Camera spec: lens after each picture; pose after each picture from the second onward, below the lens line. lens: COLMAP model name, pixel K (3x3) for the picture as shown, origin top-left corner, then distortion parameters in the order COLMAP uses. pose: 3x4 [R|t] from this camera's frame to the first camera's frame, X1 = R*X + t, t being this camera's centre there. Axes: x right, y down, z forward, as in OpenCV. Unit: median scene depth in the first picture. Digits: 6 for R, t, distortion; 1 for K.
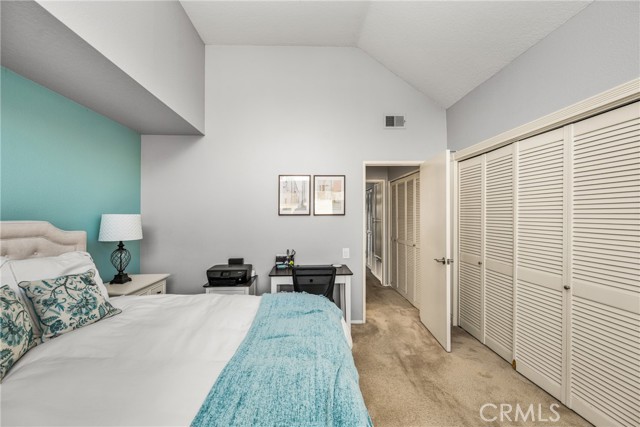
lens RADIAL K [[256.2, 0, 318.0], [0, 256.2, 213.3], [0, 0, 1]] dist [-0.004812, -0.000401]
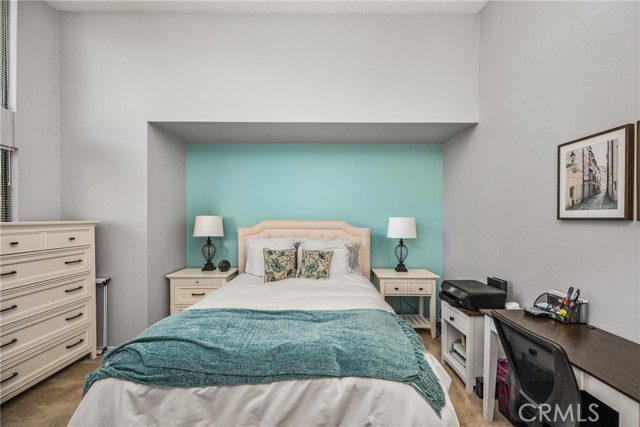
lens RADIAL K [[256.2, 0, 321.2], [0, 256.2, 214.3], [0, 0, 1]] dist [-0.004812, -0.000401]
pose [[-0.049934, -0.010597, -0.998696, 0.515492], [0.004087, 0.999933, -0.010814, 0.000576], [0.998744, -0.004622, -0.049888, 0.660497]]
